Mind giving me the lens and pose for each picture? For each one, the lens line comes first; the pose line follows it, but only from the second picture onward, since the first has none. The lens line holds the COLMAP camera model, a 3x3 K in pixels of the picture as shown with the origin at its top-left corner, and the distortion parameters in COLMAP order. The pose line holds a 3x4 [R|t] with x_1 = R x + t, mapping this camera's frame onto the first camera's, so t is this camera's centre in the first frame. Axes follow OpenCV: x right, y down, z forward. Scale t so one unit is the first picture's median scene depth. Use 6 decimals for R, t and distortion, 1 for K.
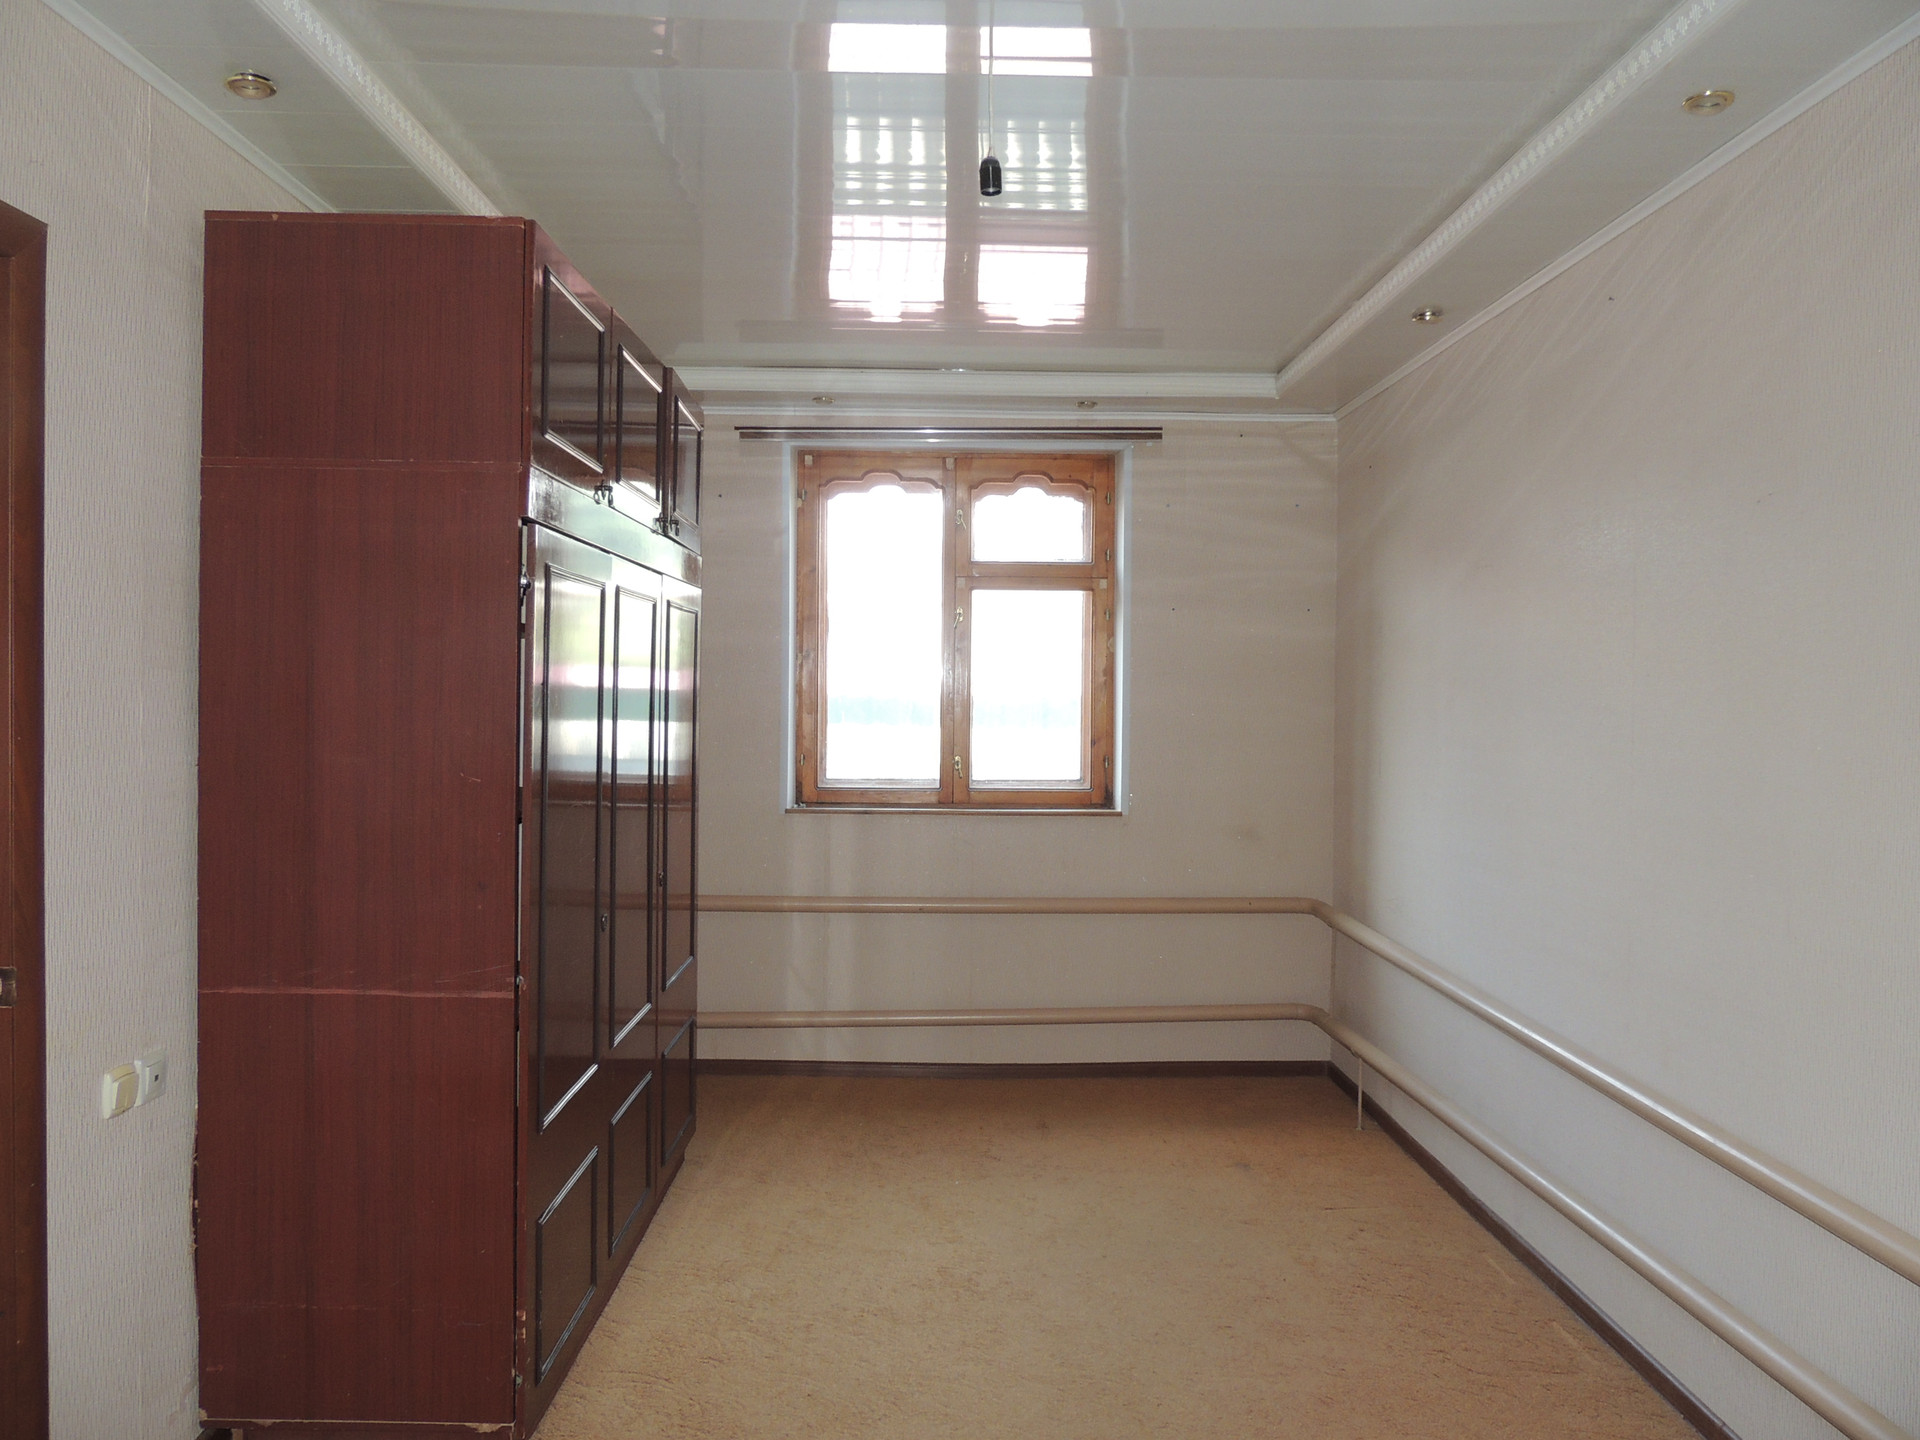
lens RADIAL K [[1364.9, 0, 959.8], [0, 1364.9, 728.0], [0, 0, 1]] dist [-0.026353, 0.008833]
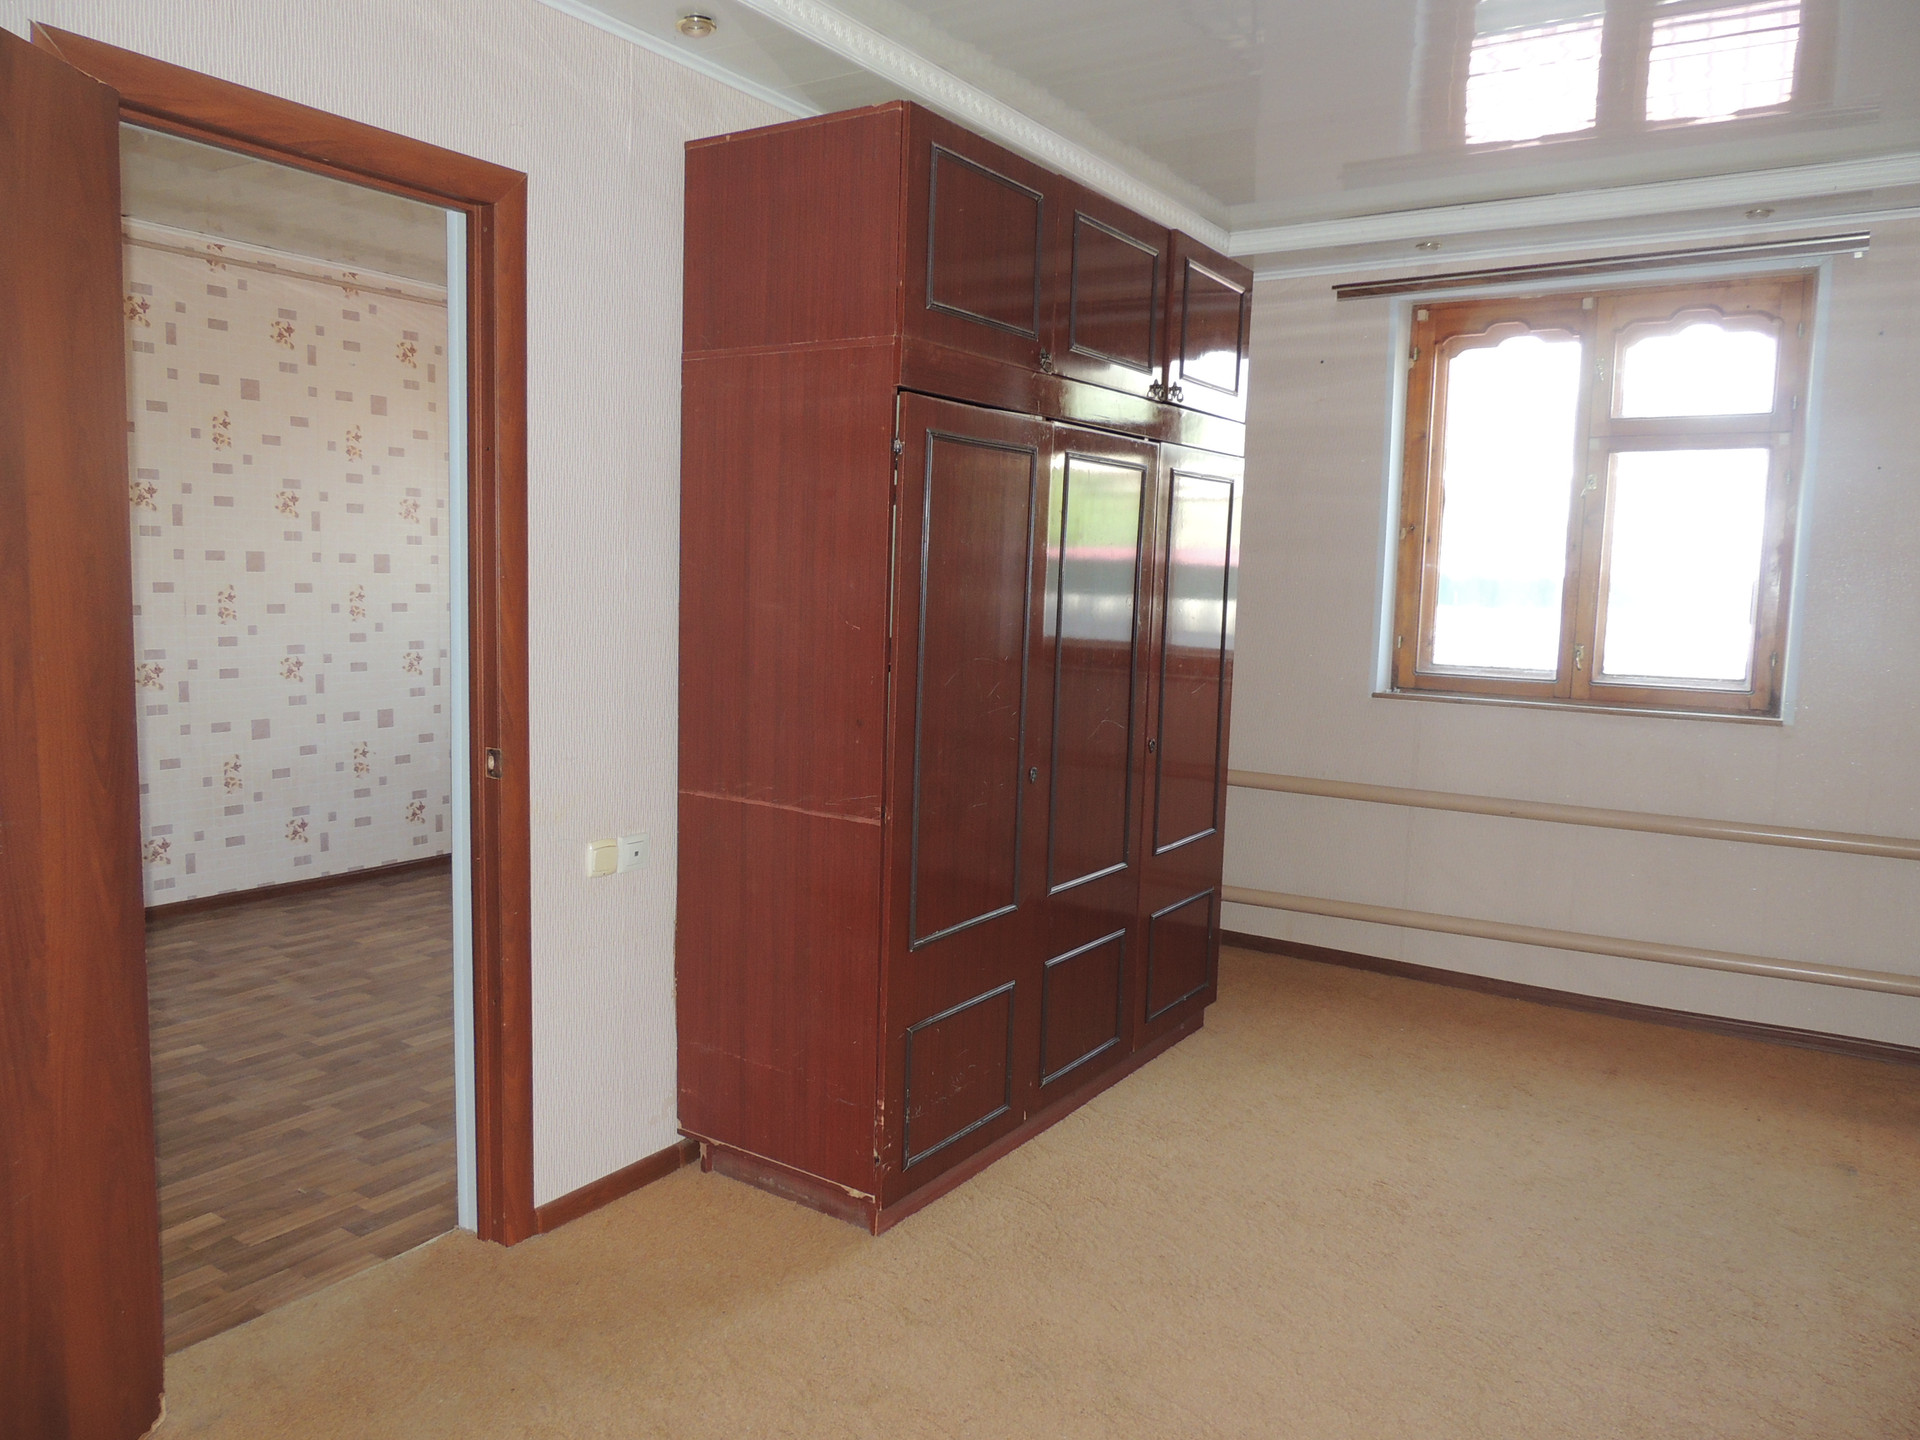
lens RADIAL K [[1364.9, 0, 959.8], [0, 1364.9, 728.0], [0, 0, 1]] dist [-0.026353, 0.008833]
pose [[0.825123, 0.074113, -0.560071, 0.165922], [-0.029871, 0.995695, 0.087749, 0.009212], [0.564163, -0.055674, 0.823785, 0.057767]]
